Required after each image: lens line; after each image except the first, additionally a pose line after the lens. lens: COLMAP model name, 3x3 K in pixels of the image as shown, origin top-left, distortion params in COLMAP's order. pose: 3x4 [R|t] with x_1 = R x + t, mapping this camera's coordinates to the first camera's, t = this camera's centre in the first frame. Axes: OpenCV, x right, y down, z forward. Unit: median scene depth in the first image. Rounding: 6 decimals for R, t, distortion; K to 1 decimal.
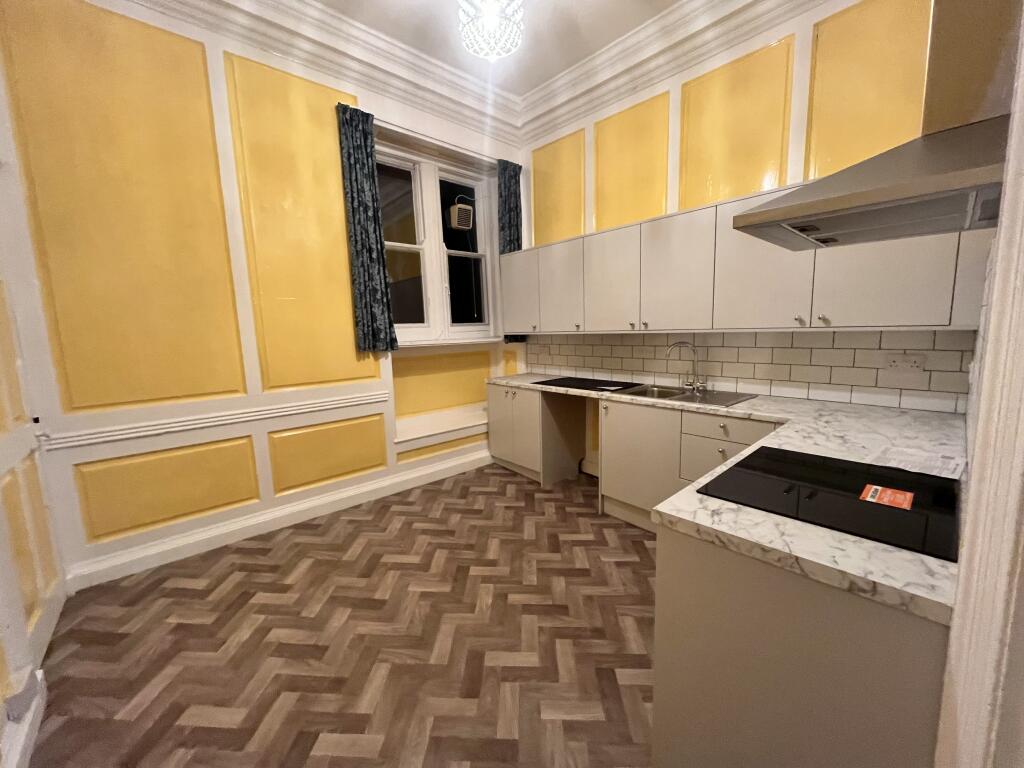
lens RADIAL K [[411.0, 0, 511.1], [0, 411.0, 381.6], [0, 0, 1]] dist [-0.005077, 0.000014]
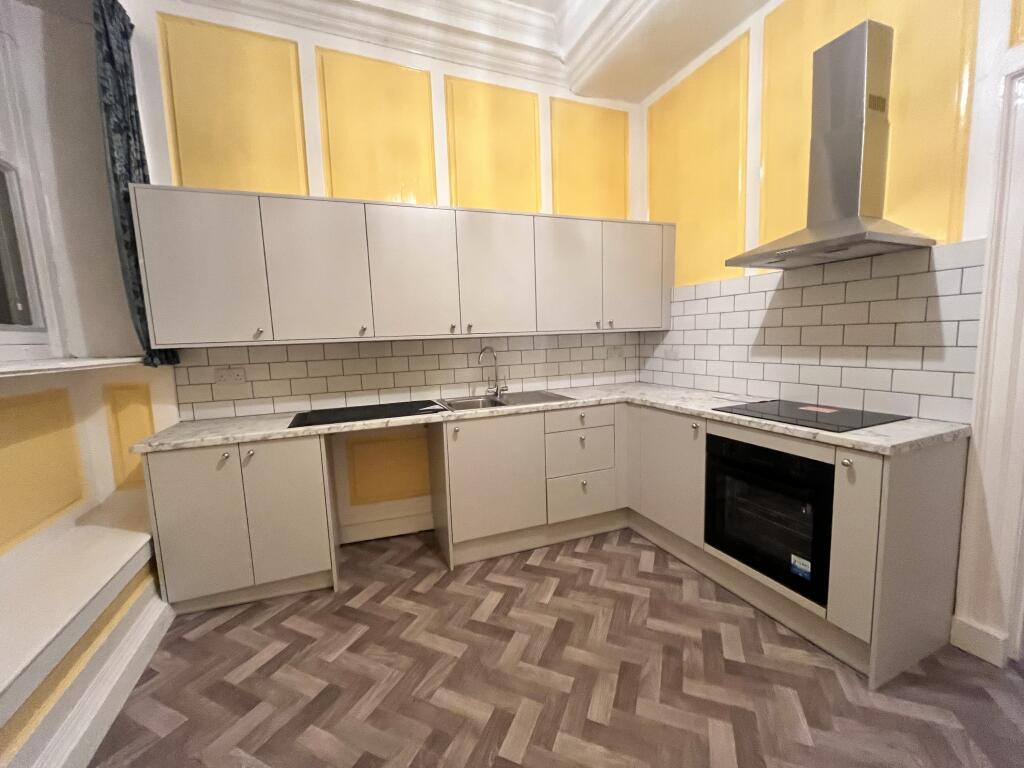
lens RADIAL K [[411.0, 0, 510.5], [0, 411.0, 382.4], [0, 0, 1]] dist [-0.005077, 0.000014]
pose [[0.339703, -0.083741, 0.936797, -0.449651], [0.150670, 0.988010, 0.033683, -0.037216], [-0.928386, 0.129705, 0.348248, 0.597653]]
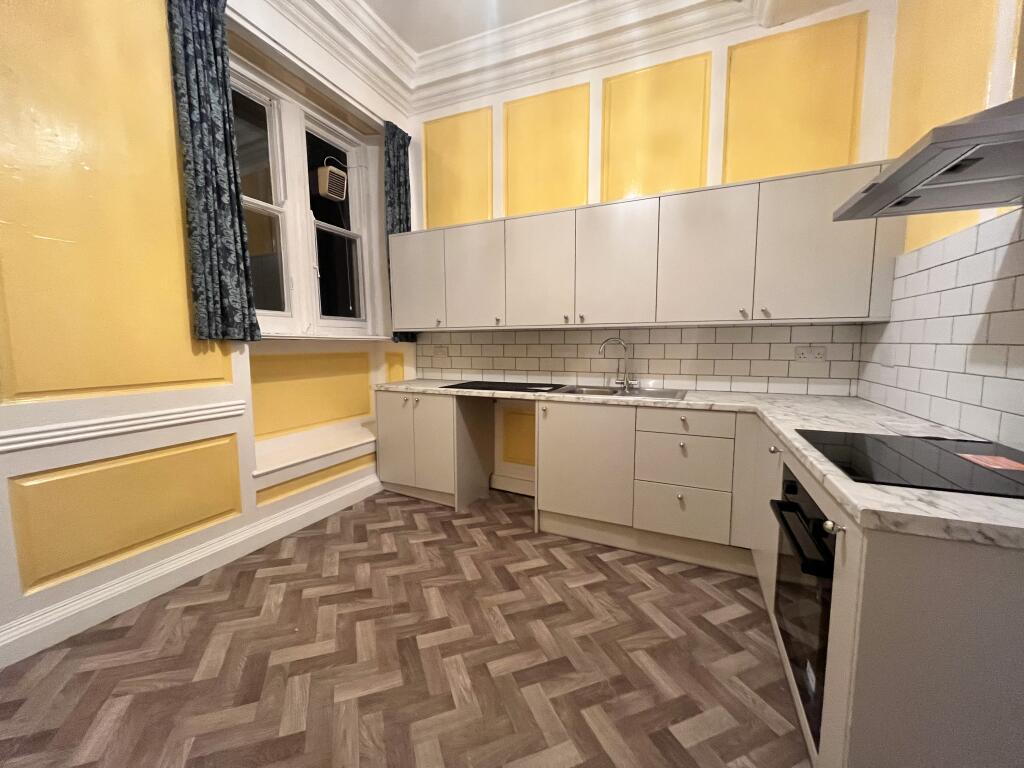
lens RADIAL K [[411.0, 0, 510.8], [0, 411.0, 381.9], [0, 0, 1]] dist [-0.005077, 0.000014]
pose [[0.912856, -0.011522, 0.408119, -0.189895], [0.030055, 0.998786, -0.039027, 0.035065], [-0.407174, 0.047892, 0.912094, 0.214928]]
